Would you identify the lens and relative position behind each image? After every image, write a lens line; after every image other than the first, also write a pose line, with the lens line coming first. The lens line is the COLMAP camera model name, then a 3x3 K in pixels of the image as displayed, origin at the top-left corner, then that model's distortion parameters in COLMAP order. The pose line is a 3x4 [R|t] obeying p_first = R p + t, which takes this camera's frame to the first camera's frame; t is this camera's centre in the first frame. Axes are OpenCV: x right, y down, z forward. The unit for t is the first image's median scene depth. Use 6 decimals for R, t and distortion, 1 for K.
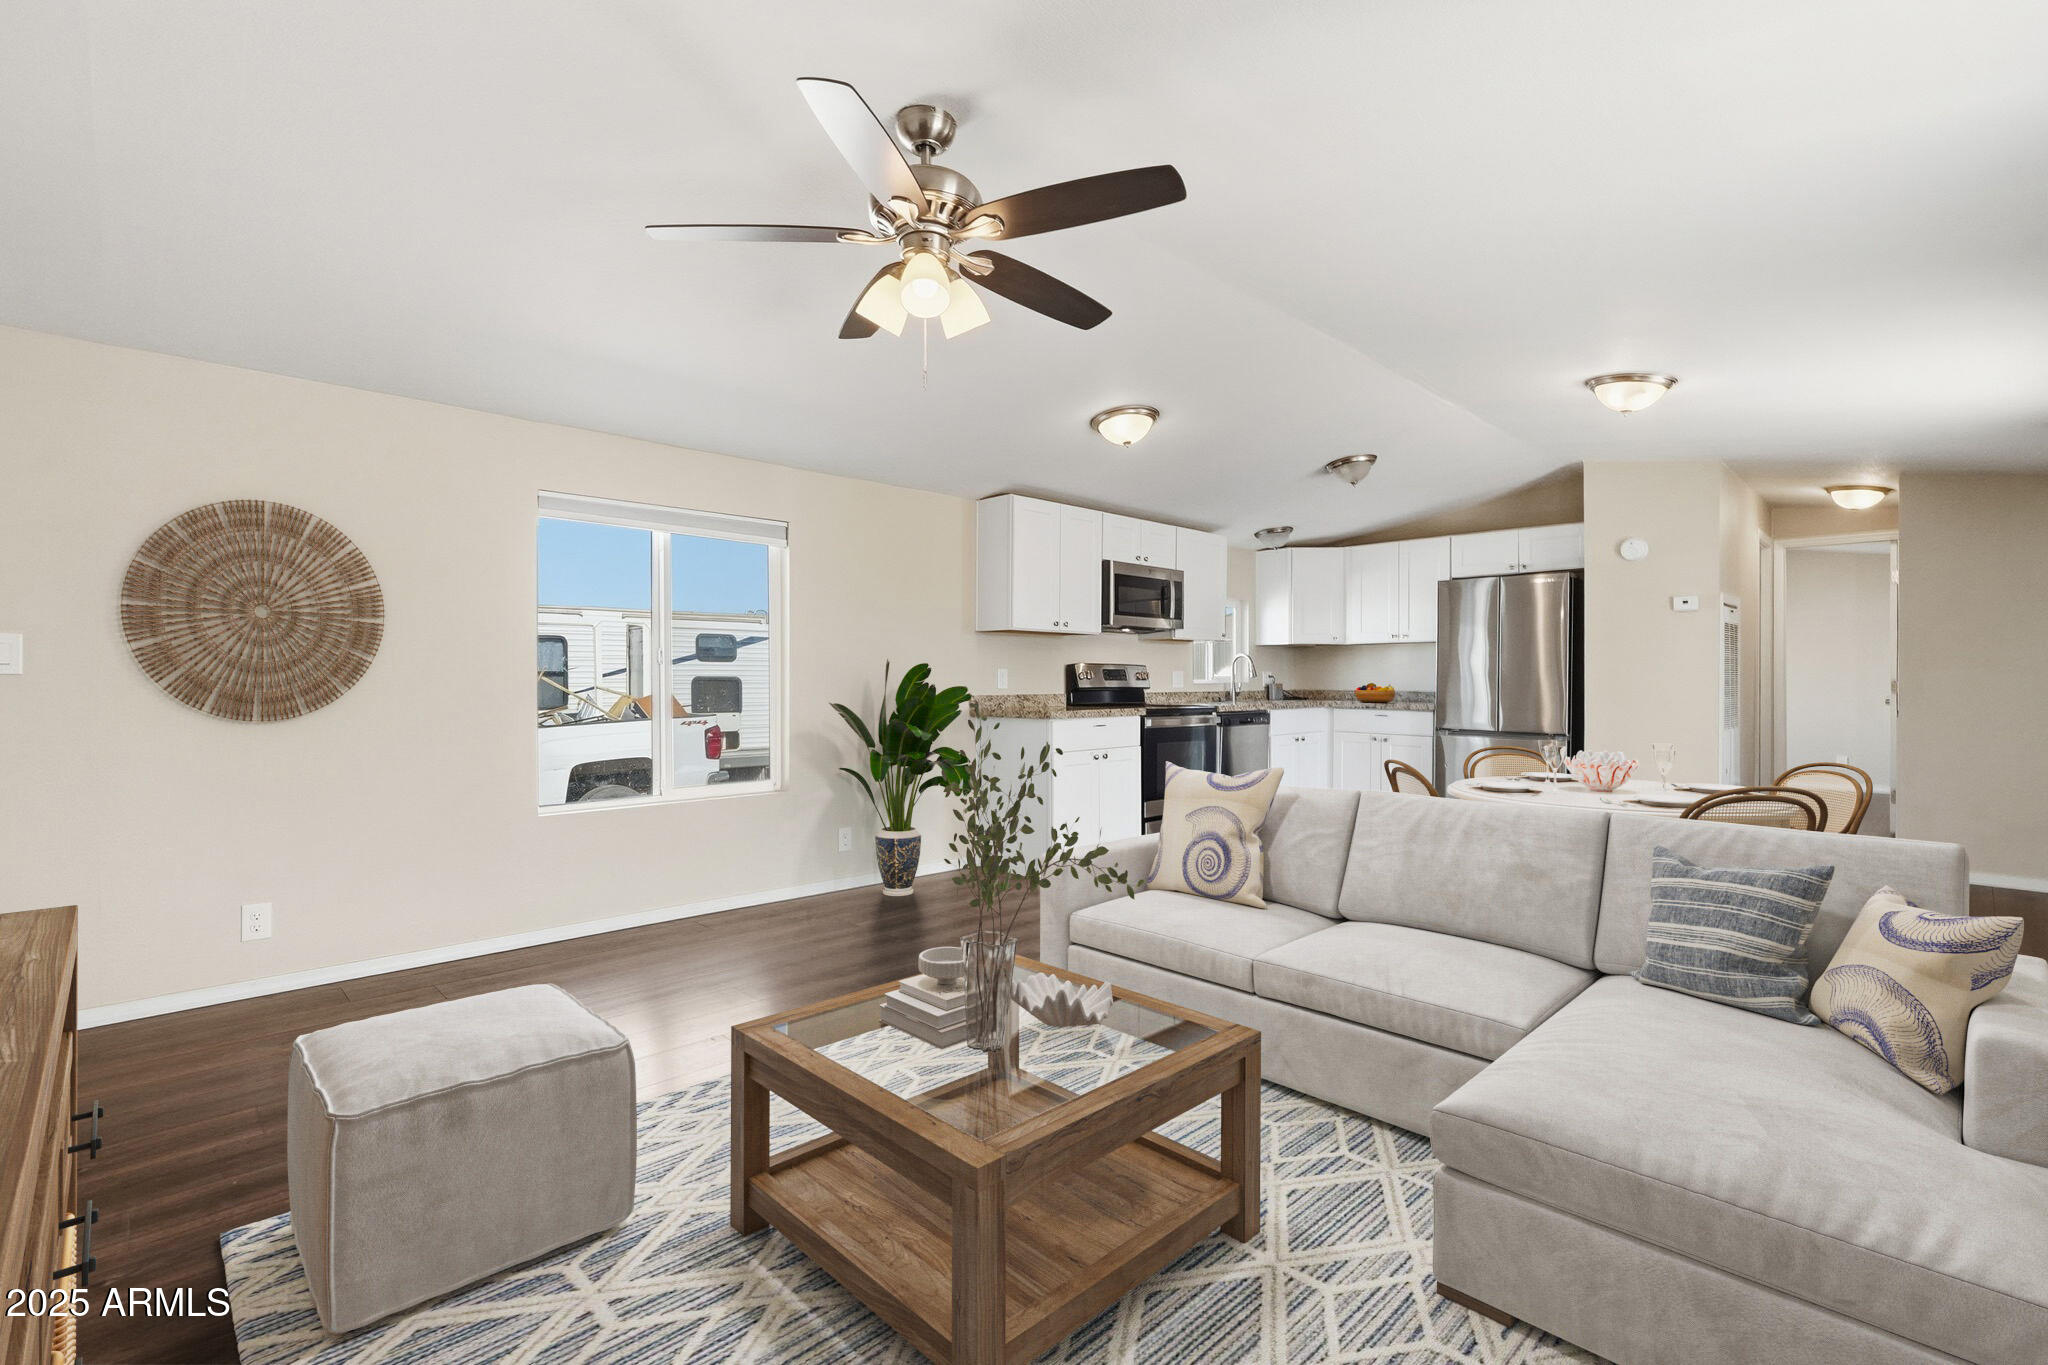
lens RADIAL K [[920.2, 0, 1022.4], [0, 920.2, 702.3], [0, 0, 1]] dist [-0.004494, 0.000937]
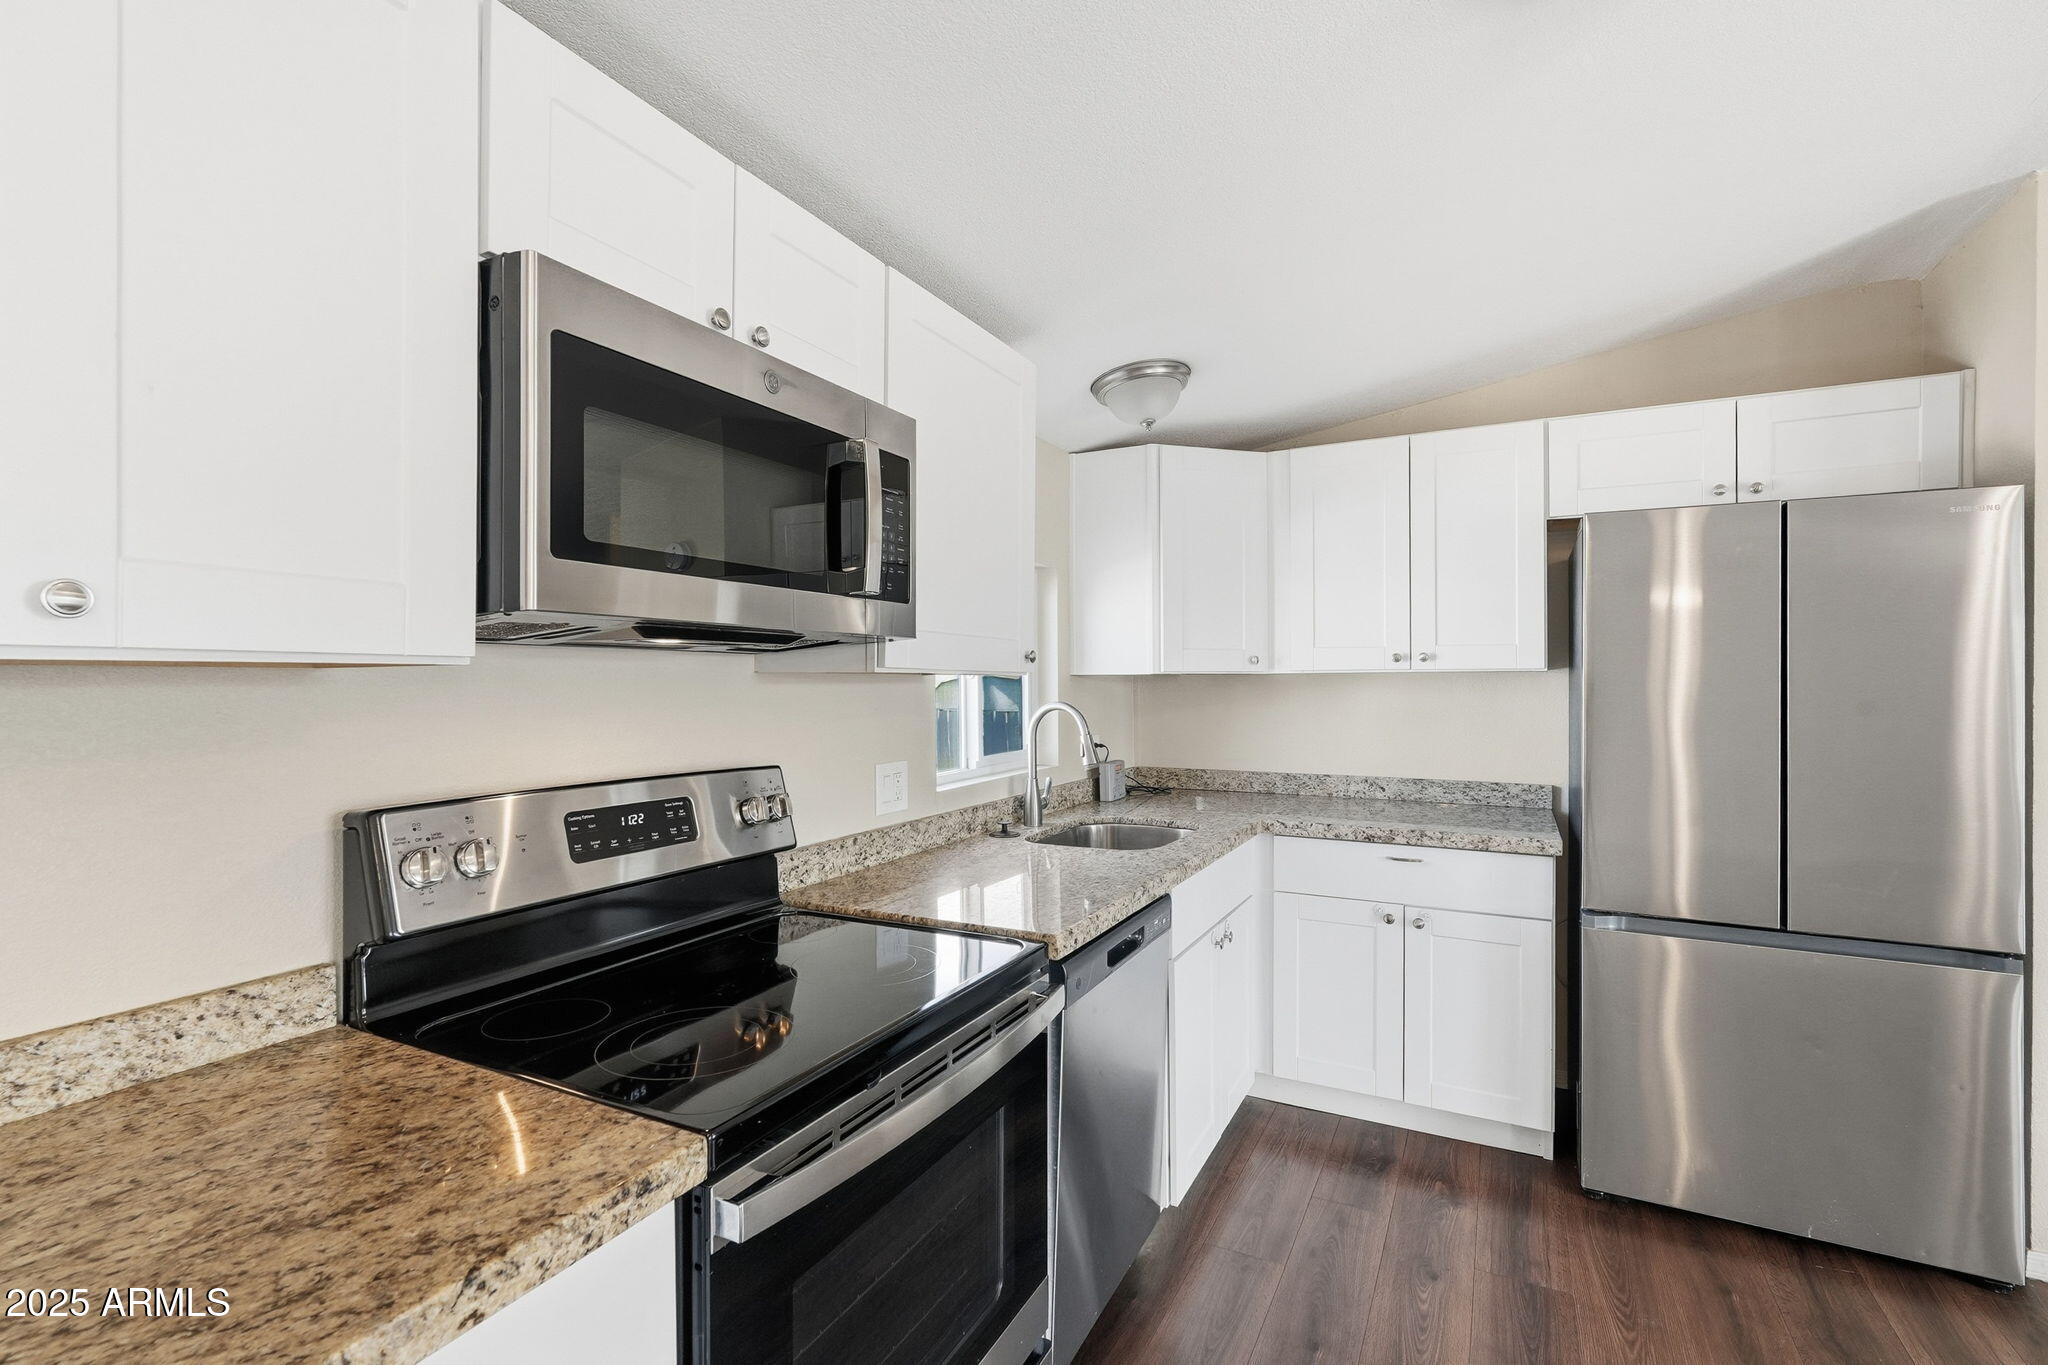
lens RADIAL K [[920.2, 0, 1029.1], [0, 920.2, 681.2], [0, 0, 1]] dist [-0.004494, 0.000937]
pose [[0.947581, -0.005810, 0.319462, 0.122551], [0.015799, 0.999464, -0.028683, -0.059646], [-0.319124, 0.032226, 0.947165, 0.745848]]
